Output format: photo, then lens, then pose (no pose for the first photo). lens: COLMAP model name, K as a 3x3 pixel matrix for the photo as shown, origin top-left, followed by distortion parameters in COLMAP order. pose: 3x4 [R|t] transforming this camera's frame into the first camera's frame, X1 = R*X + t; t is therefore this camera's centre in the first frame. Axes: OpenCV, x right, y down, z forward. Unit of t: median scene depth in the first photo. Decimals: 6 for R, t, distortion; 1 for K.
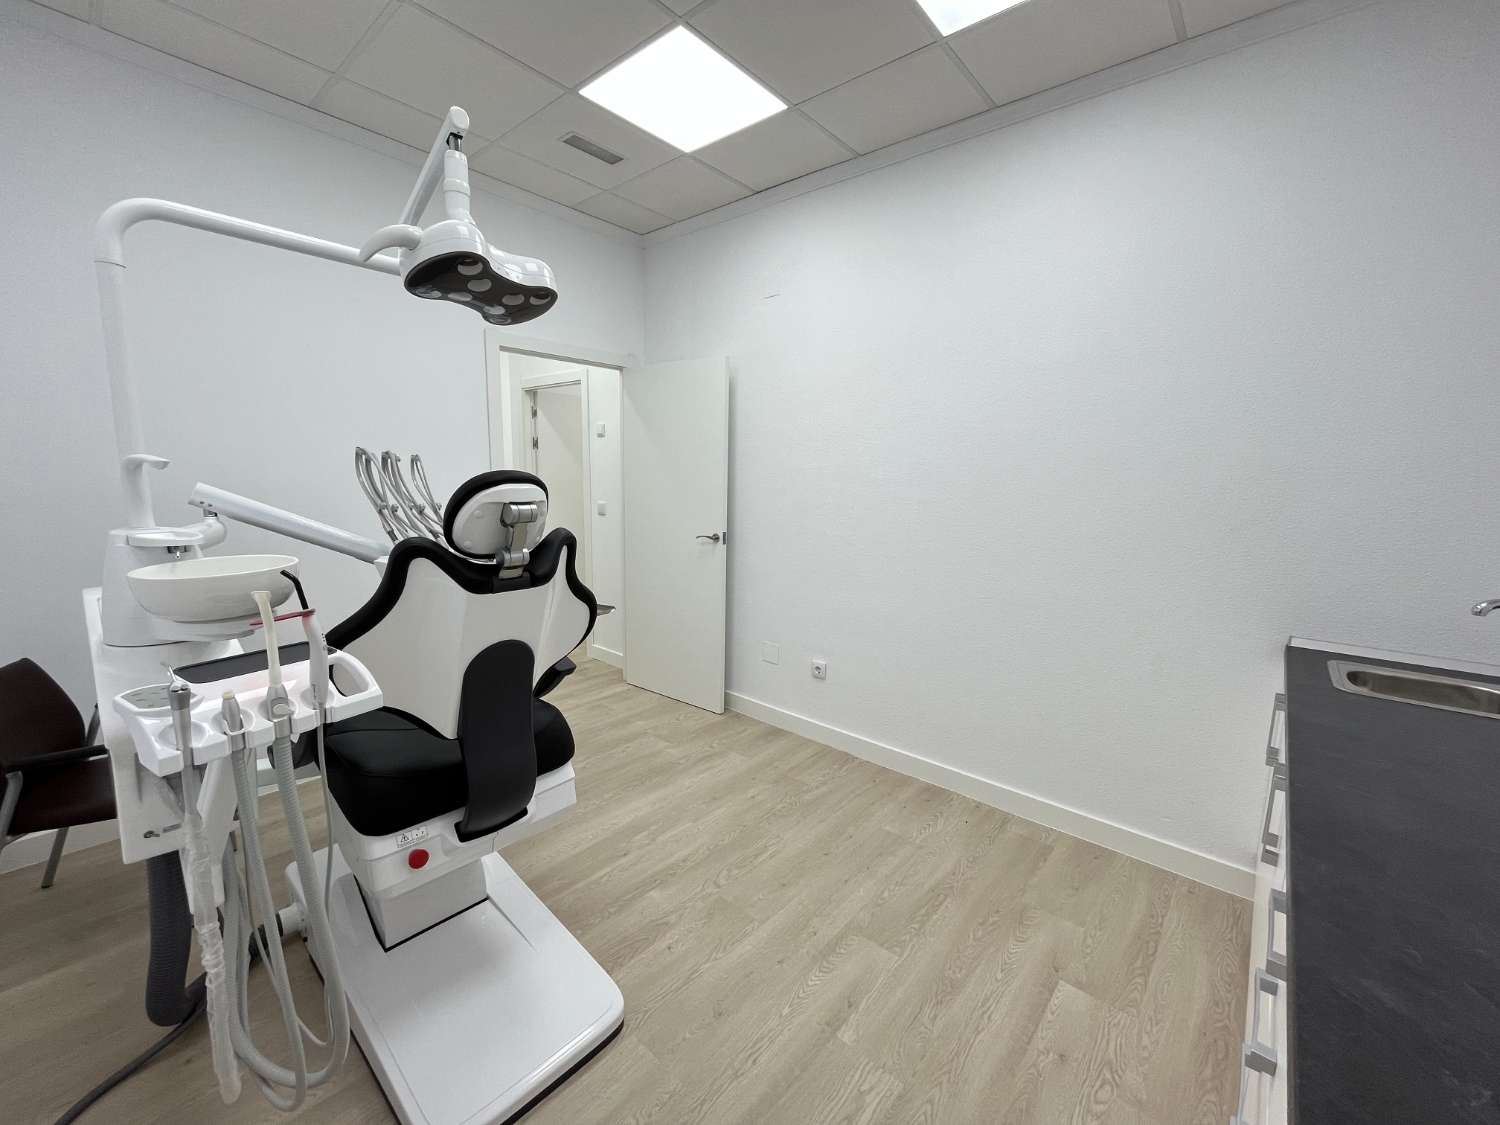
lens RADIAL K [[605.0, 0, 748.7], [0, 605.0, 561.7], [0, 0, 1]] dist [-0.000630, -0.000055]
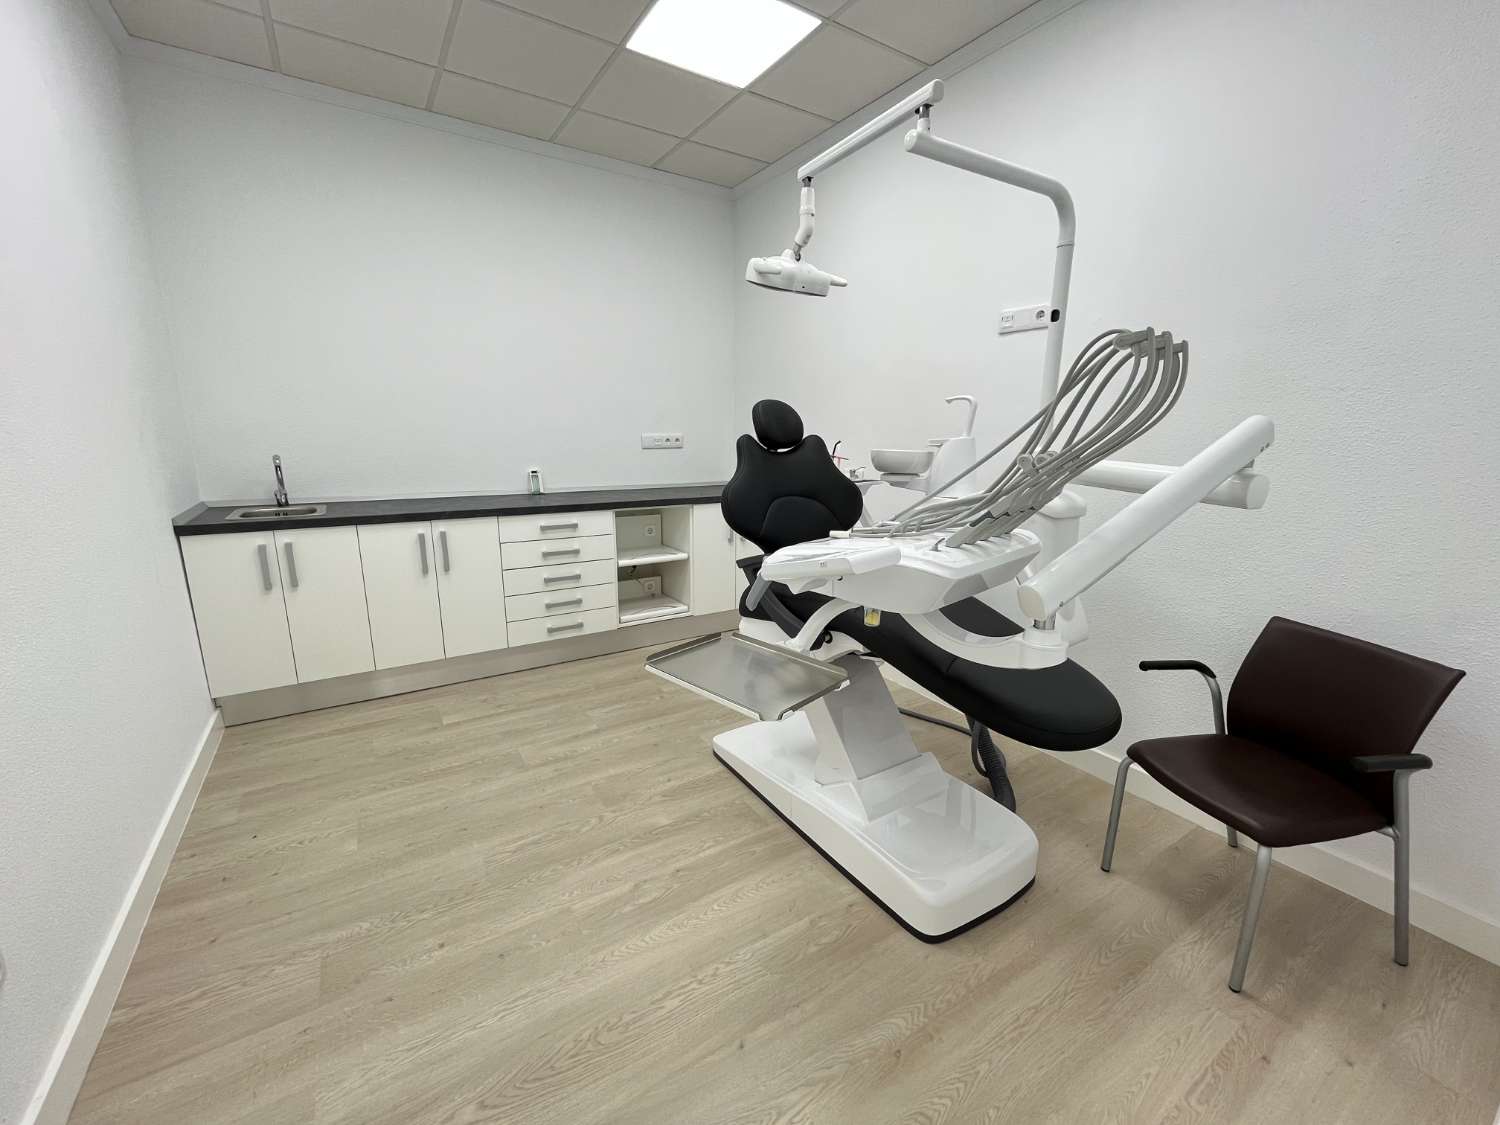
lens RADIAL K [[605.0, 0, 749.5], [0, 605.0, 564.3], [0, 0, 1]] dist [-0.000630, -0.000055]
pose [[-0.958482, -0.096089, 0.268476, -0.496938], [0.007133, 0.933140, 0.359442, -0.198616], [-0.285064, 0.346434, -0.893712, 1.631991]]
